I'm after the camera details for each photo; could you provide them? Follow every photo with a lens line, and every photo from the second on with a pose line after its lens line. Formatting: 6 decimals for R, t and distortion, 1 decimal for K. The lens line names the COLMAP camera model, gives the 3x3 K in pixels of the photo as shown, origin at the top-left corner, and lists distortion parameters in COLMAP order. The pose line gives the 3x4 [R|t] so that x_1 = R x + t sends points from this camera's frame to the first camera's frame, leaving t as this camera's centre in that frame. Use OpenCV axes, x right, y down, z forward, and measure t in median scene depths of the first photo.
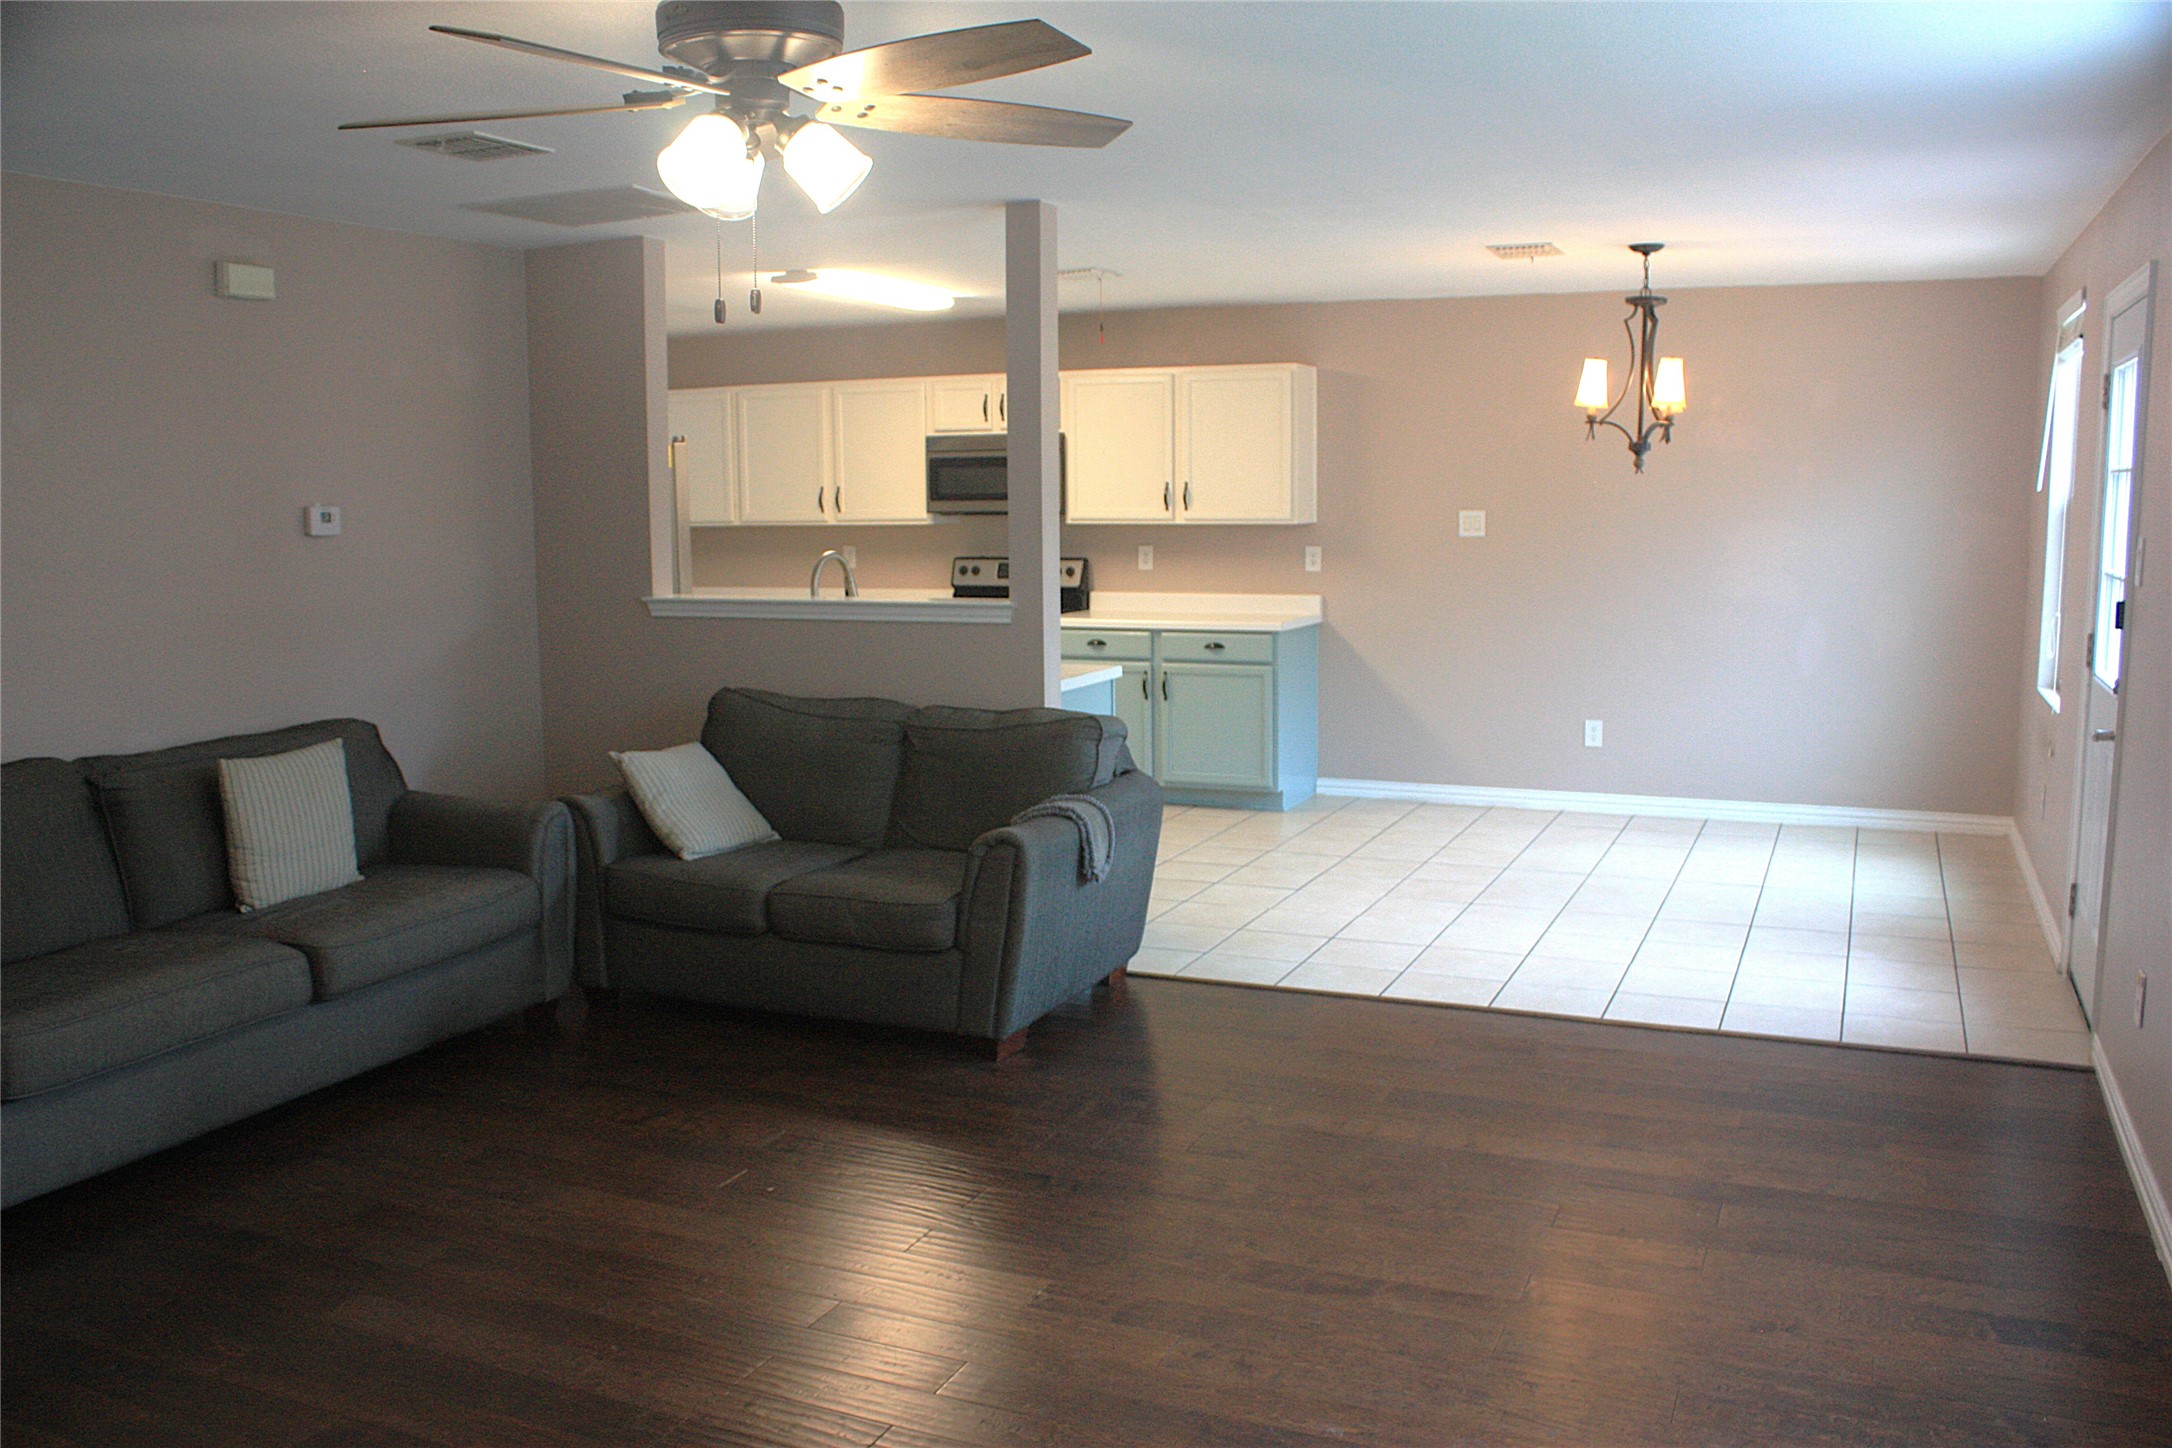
lens RADIAL K [[1822.8, 0, 1102.8], [0, 1822.8, 733.1], [0, 0, 1]] dist [-0.151229, 0.113302]
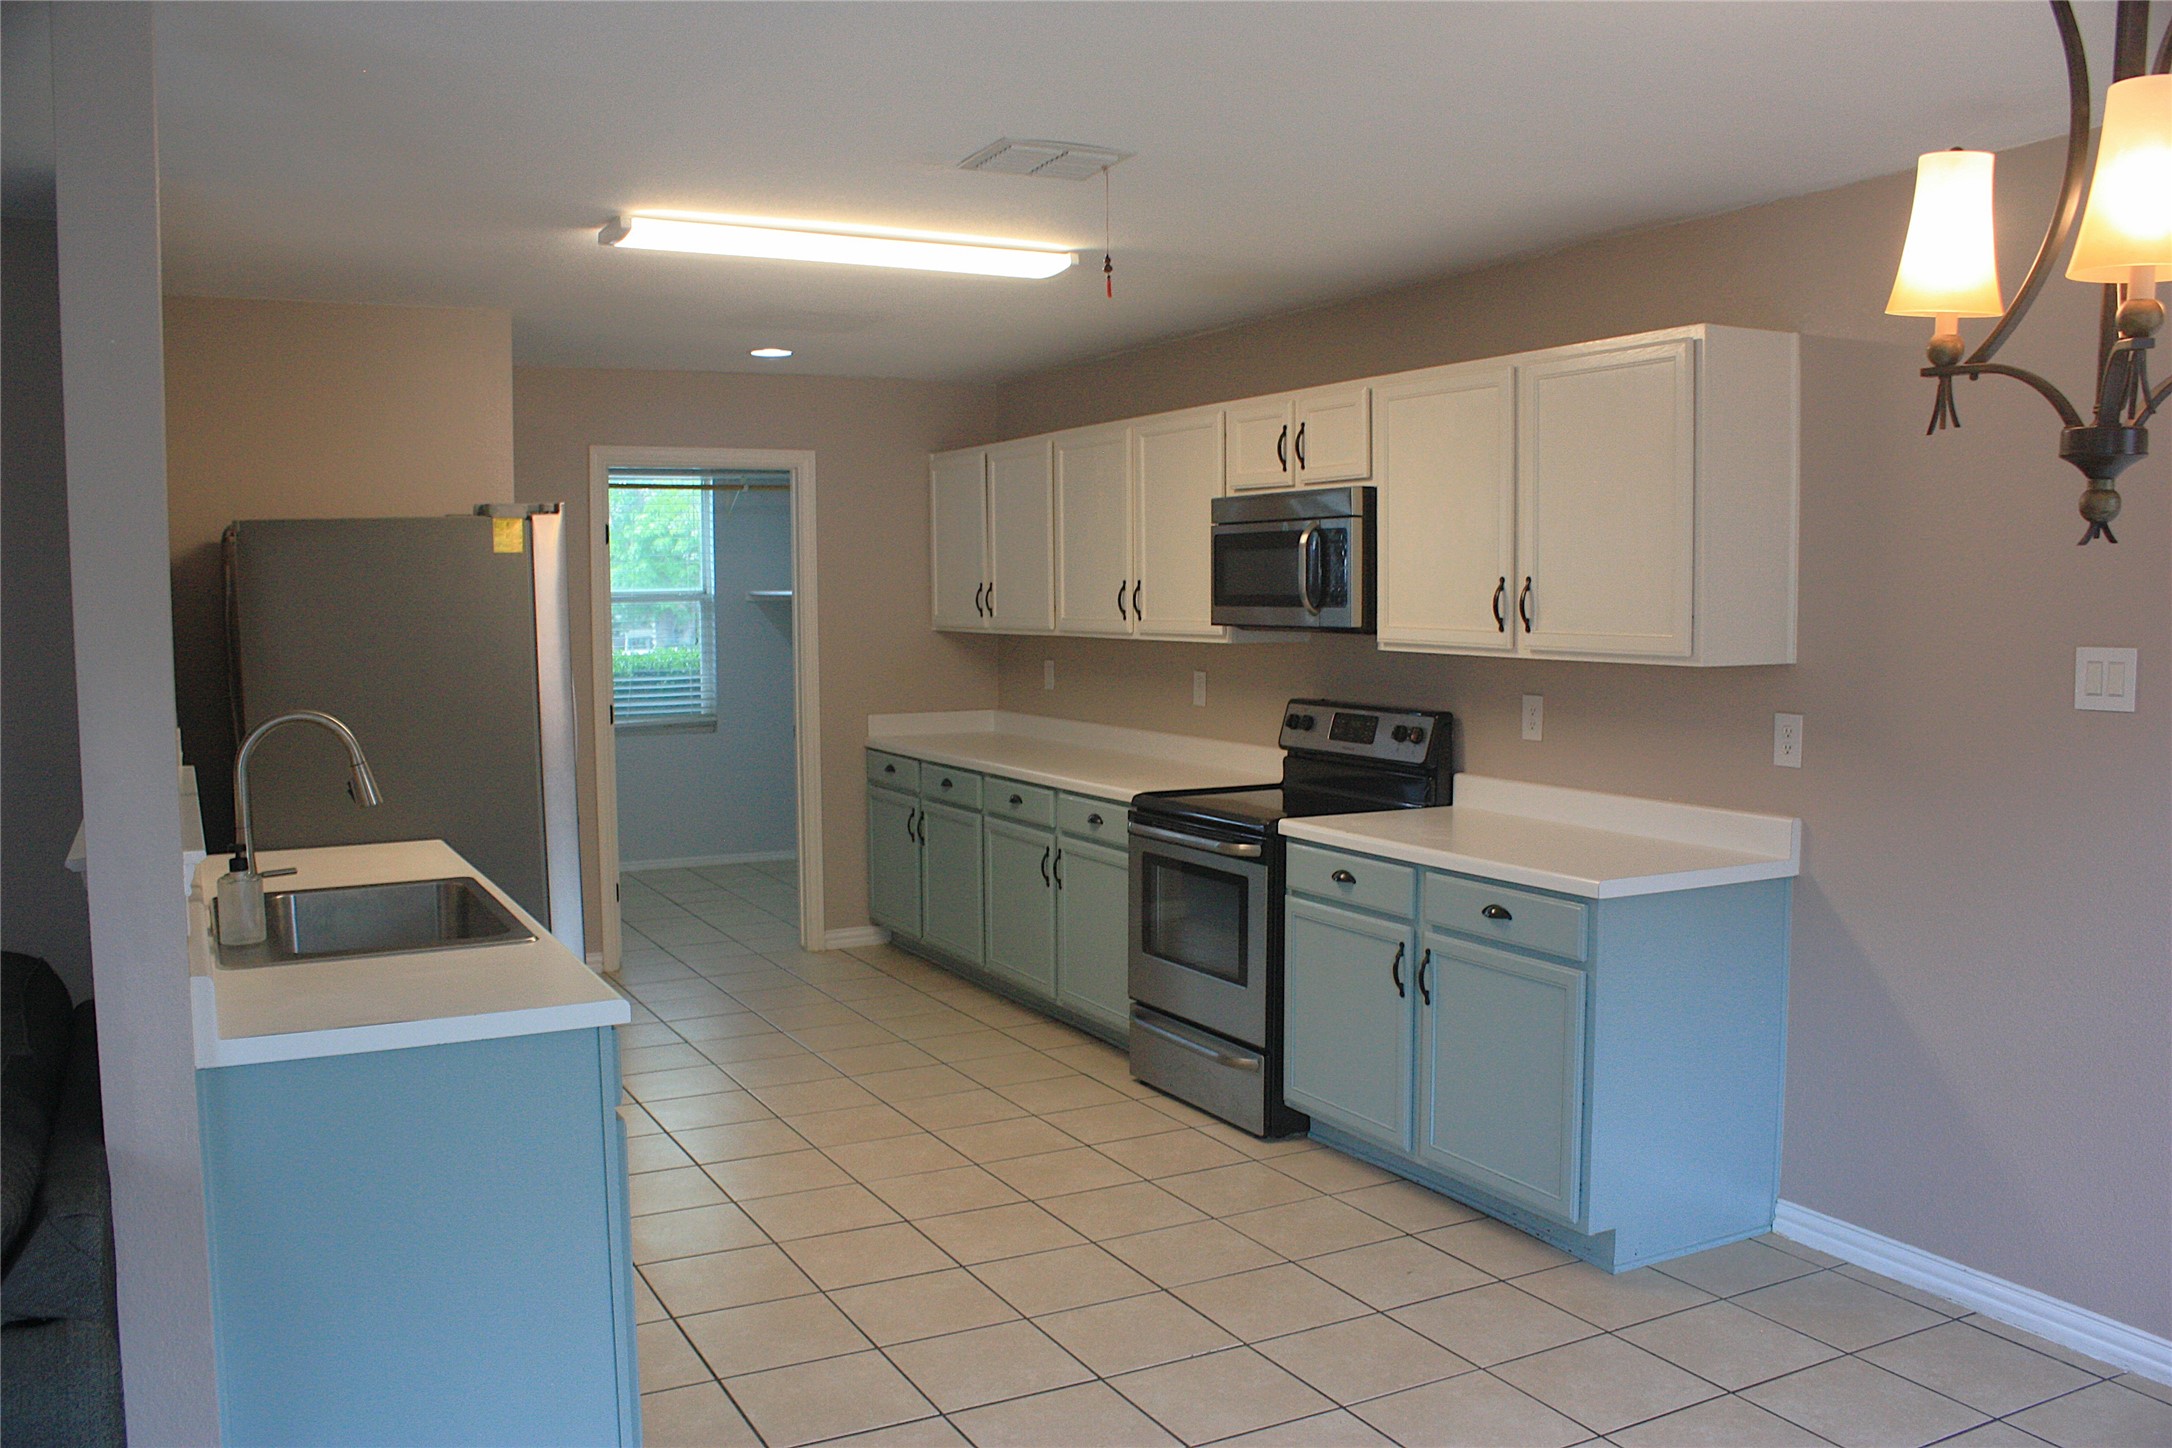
lens RADIAL K [[1822.8, 0, 1076.2], [0, 1822.8, 747.2], [0, 0, 1]] dist [-0.151229, 0.113302]
pose [[0.777400, 0.059294, -0.626206, 0.272894], [-0.084694, 0.996348, -0.010801, -0.076842], [0.623279, 0.061432, 0.779583, 0.548285]]
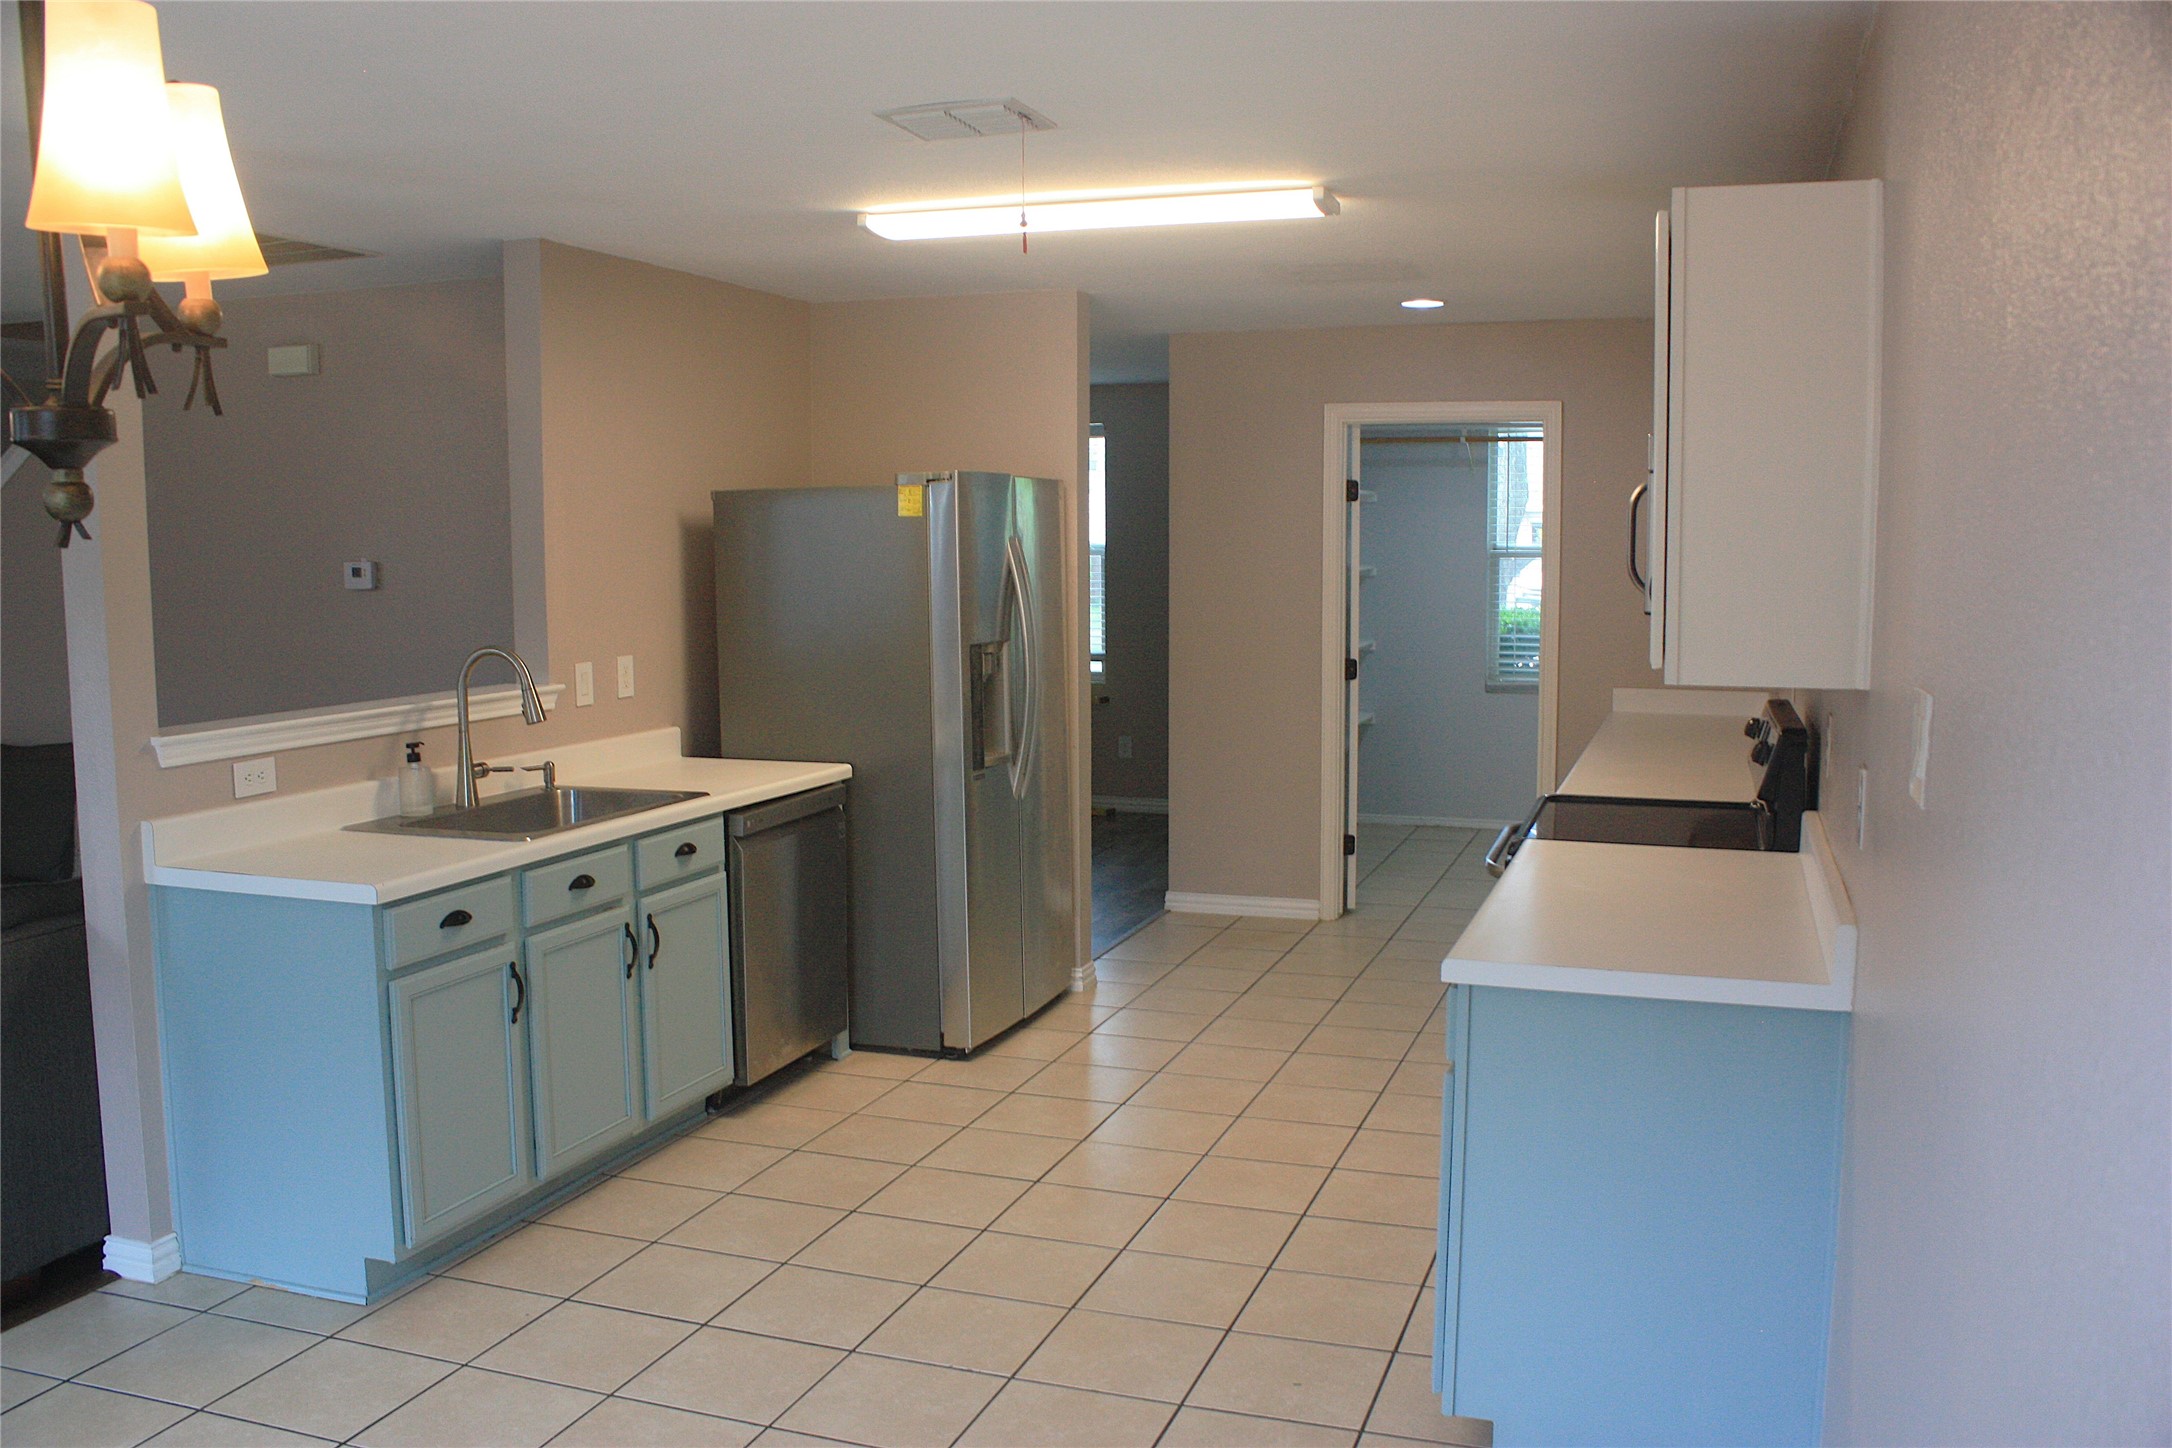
lens RADIAL K [[1822.8, 0, 1097.2], [0, 1822.8, 731.9], [0, 0, 1]] dist [-0.151229, 0.113302]
pose [[0.071330, 0.116748, -0.990597, 0.420780], [-0.132226, 0.985468, 0.106622, -0.128441], [0.988650, 0.123377, 0.085730, 0.877231]]
